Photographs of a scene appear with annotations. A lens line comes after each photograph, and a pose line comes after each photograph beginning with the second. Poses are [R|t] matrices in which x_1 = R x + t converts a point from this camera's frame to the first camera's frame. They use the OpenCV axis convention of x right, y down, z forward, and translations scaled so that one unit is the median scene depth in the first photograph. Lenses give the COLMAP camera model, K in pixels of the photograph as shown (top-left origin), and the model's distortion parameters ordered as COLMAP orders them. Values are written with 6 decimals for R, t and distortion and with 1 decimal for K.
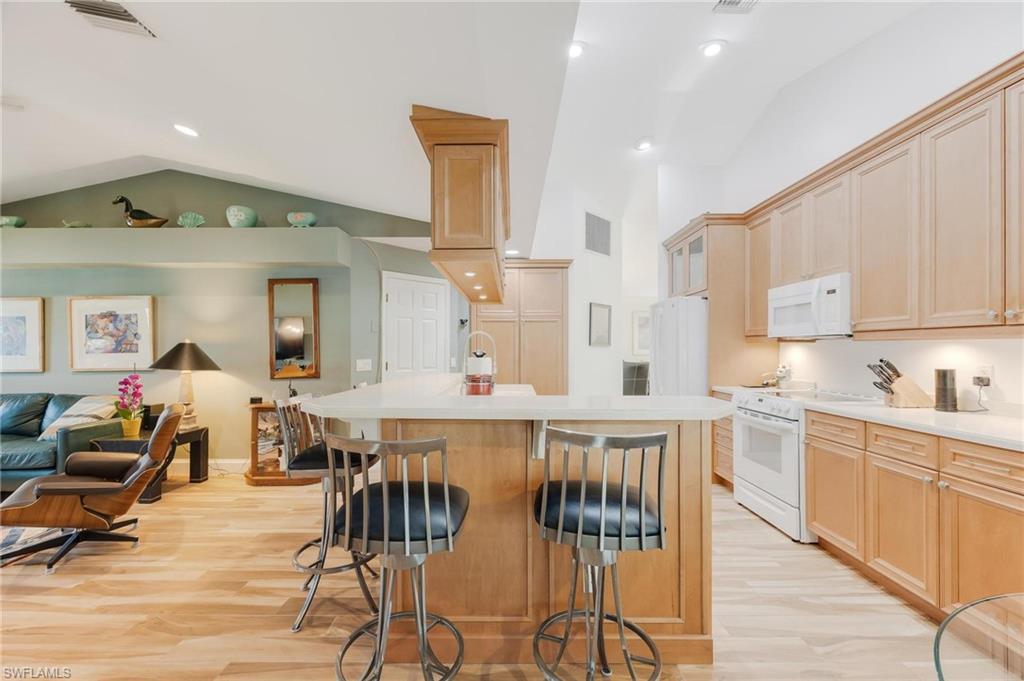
lens RADIAL K [[416.9, 0, 512.5], [0, 416.9, 347.8], [0, 0, 1]] dist [-0.000573, -0.000269]
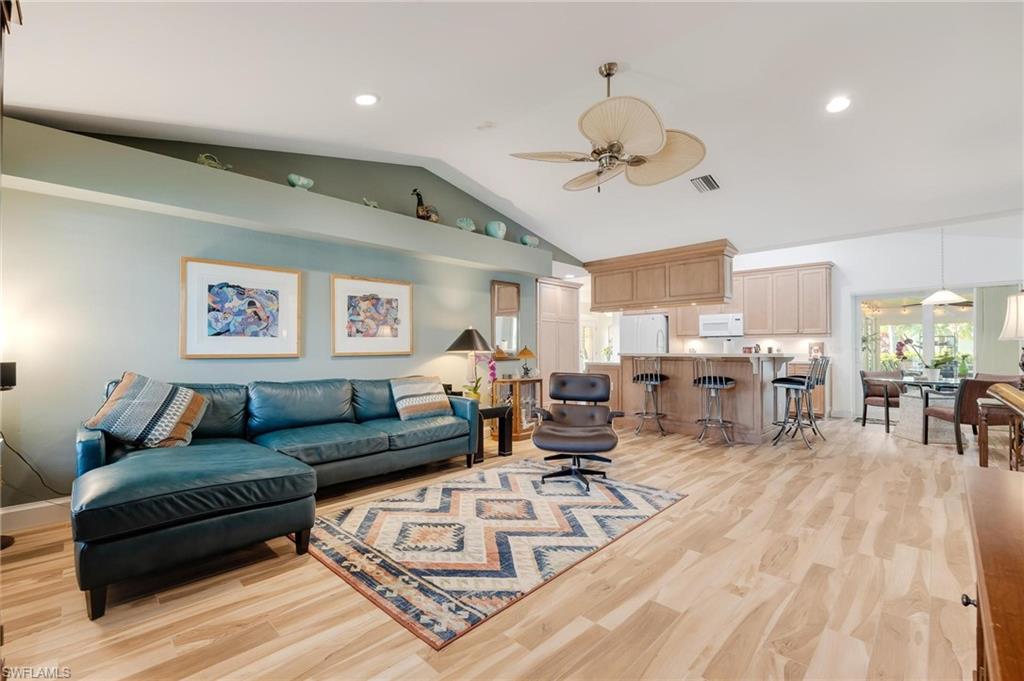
lens RADIAL K [[435.4, 0, 513.8], [0, 435.4, 345.7], [0, 0, 1]] dist [-0.003602, -0.000169]
pose [[0.698643, 0.008358, 0.715421, -1.593585], [-0.003567, 0.999960, -0.008199, 0.044266], [-0.715461, 0.003176, 0.698645, 0.053149]]
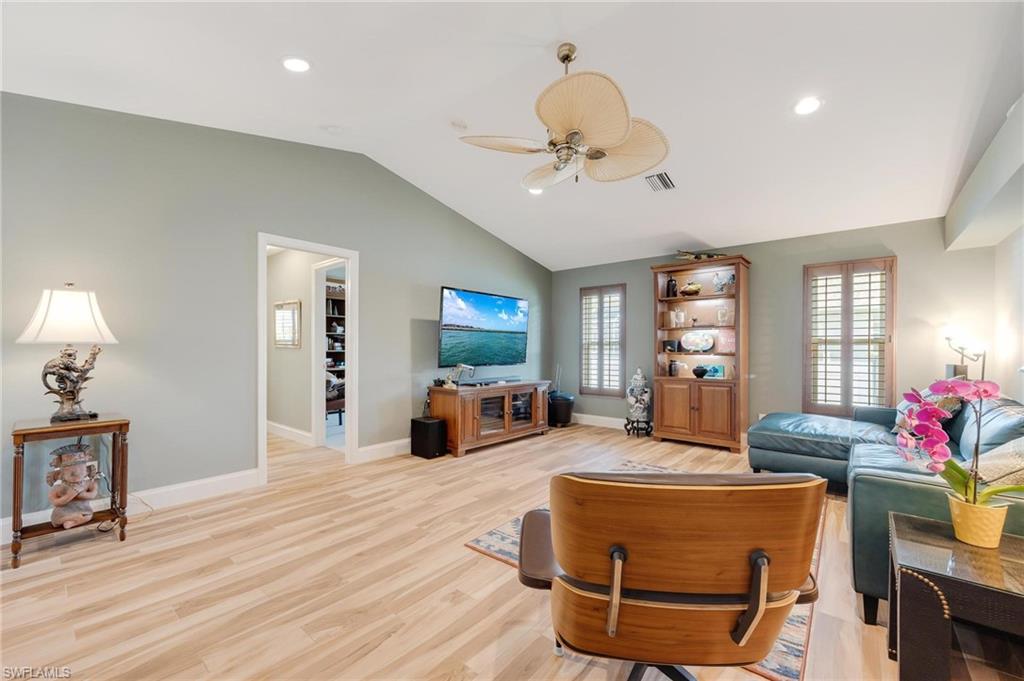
lens RADIAL K [[412.0, 0, 515.6], [0, 412.0, 348.2], [0, 0, 1]] dist [0.000513, -0.000064]
pose [[-0.636300, -0.001861, -0.771439, -0.332892], [0.000040, 0.999997, -0.002446, 0.031863], [0.771442, -0.001588, -0.636298, 0.848620]]
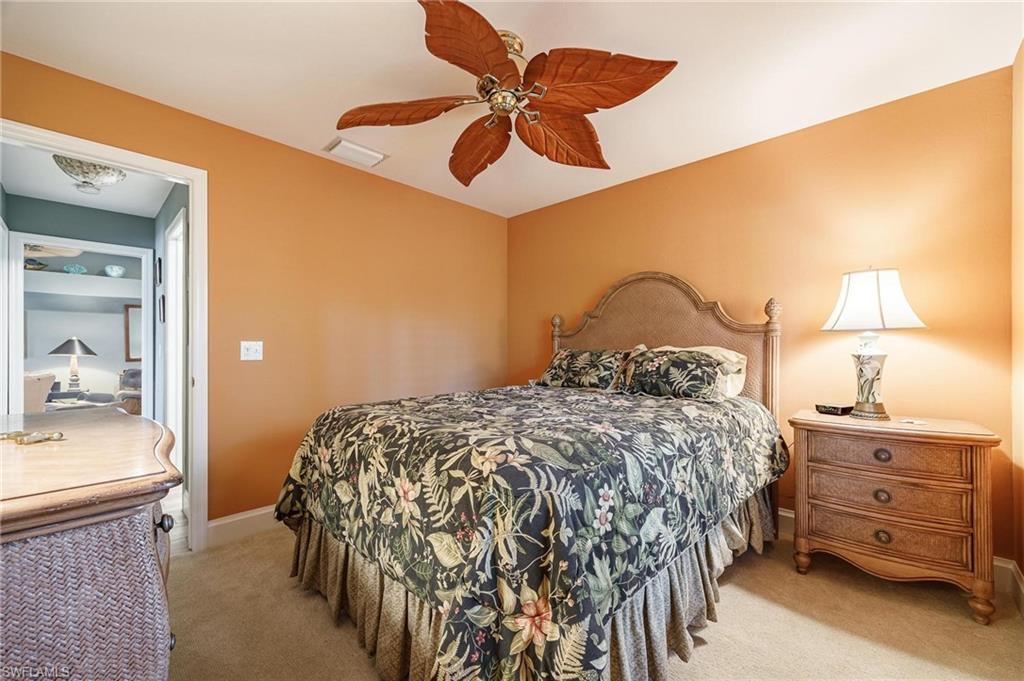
lens RADIAL K [[412.0, 0, 515.6], [0, 412.0, 348.2], [0, 0, 1]] dist [0.000513, -0.000064]
pose [[0.682061, 0.004088, 0.731284, -0.796851], [-0.000987, 0.999989, -0.004670, 0.028703], [-0.731295, 0.002463, 0.682057, -1.538839]]
